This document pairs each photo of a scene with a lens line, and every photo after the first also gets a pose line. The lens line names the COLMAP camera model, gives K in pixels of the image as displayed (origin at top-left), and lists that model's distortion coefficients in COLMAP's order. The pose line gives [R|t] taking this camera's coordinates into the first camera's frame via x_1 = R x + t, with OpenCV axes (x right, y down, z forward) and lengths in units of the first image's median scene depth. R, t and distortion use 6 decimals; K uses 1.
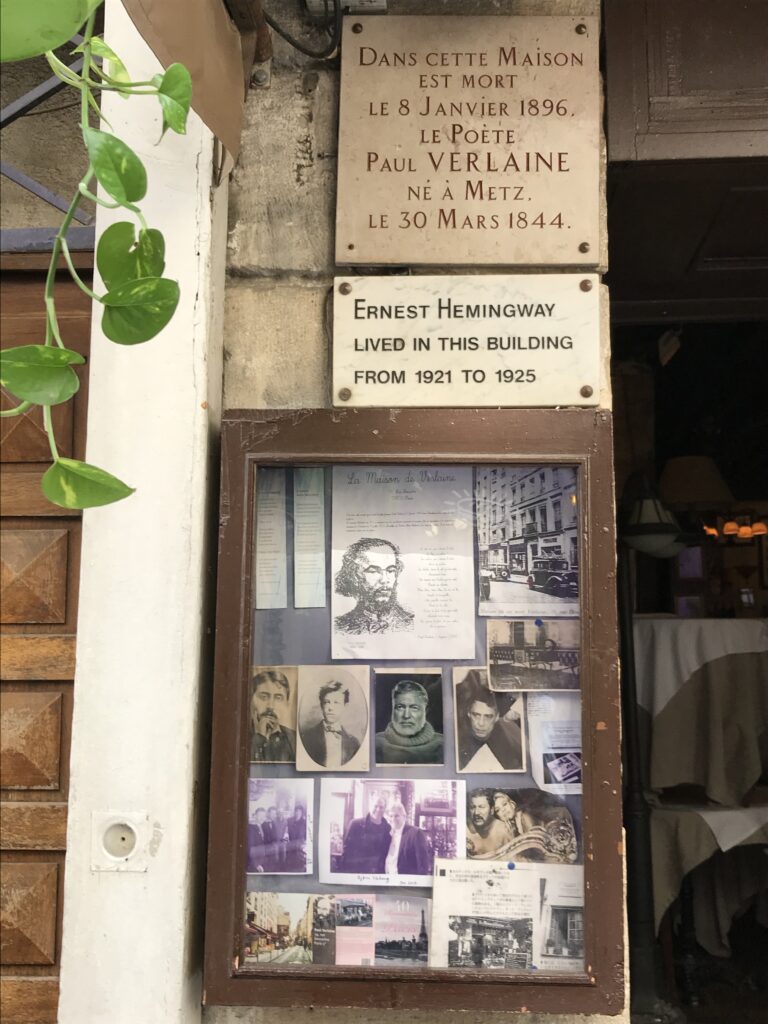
lens RADIAL K [[1106.2, 0, 383.7], [0, 1106.2, 510.1], [0, 0, 1]] dist [0.070697, 0.000000]
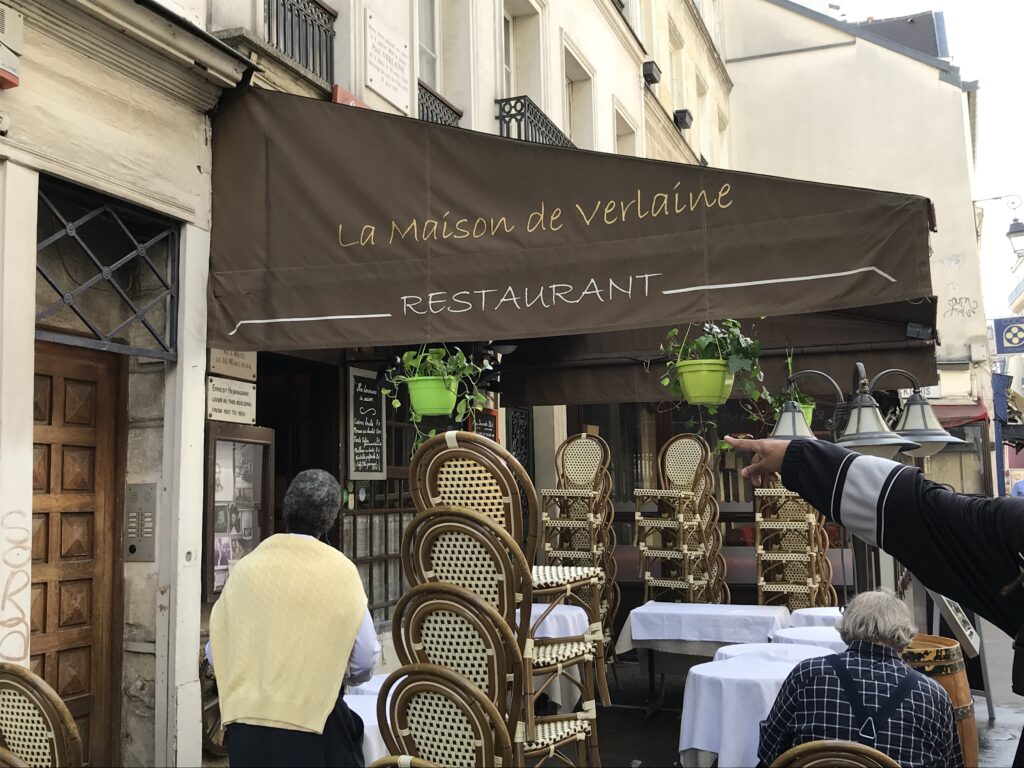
lens RADIAL K [[1106.2, 0, 511.4], [0, 1106.2, 382.6], [0, 0, 1]] dist [0.070697, 0.000000]
pose [[0.287776, 0.097954, 0.952675, -2.822433], [-0.098823, 0.992483, -0.072196, -0.055608], [-0.952585, -0.073370, 0.295293, -0.724057]]
